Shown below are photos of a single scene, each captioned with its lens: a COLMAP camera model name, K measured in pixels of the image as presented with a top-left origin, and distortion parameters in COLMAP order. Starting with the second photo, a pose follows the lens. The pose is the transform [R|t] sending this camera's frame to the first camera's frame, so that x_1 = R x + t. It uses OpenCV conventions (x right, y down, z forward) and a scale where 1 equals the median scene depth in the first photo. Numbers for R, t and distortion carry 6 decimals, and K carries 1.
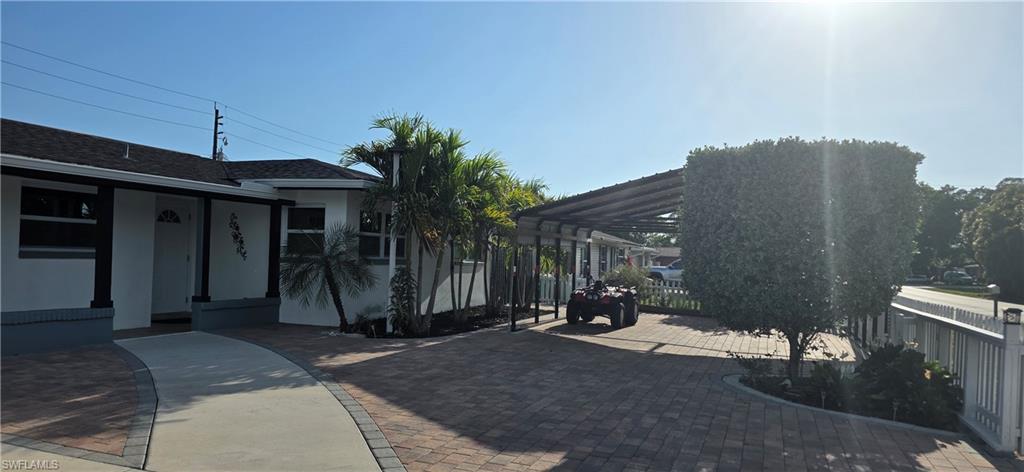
lens RADIAL K [[701.7, 0, 512.0], [0, 701.7, 236.0], [0, 0, 1]] dist [0.044753, -0.000953]
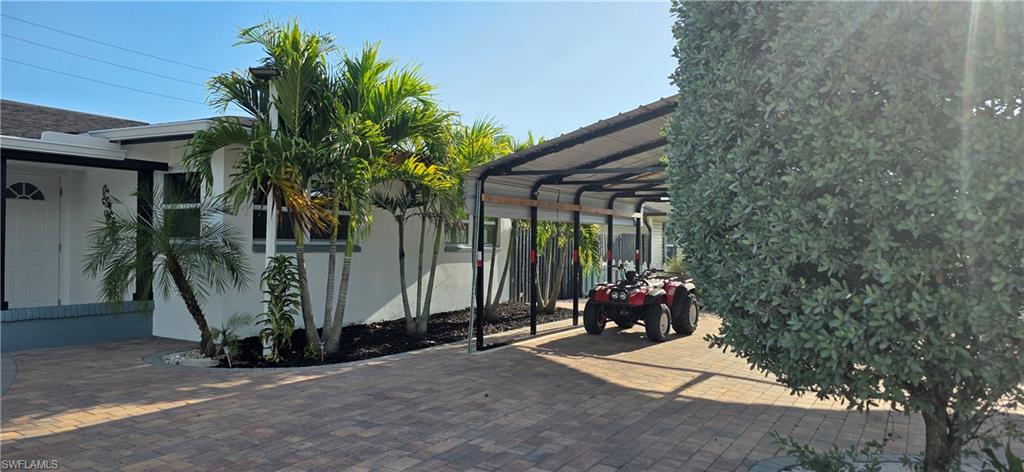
lens RADIAL K [[701.7, 0, 512.0], [0, 701.7, 236.0], [0, 0, 1]] dist [0.044753, -0.000953]
pose [[0.984782, -0.019512, -0.172696, 0.155001], [0.022386, 0.999641, 0.014713, 0.020381], [0.172347, -0.018355, 0.984865, 0.372272]]
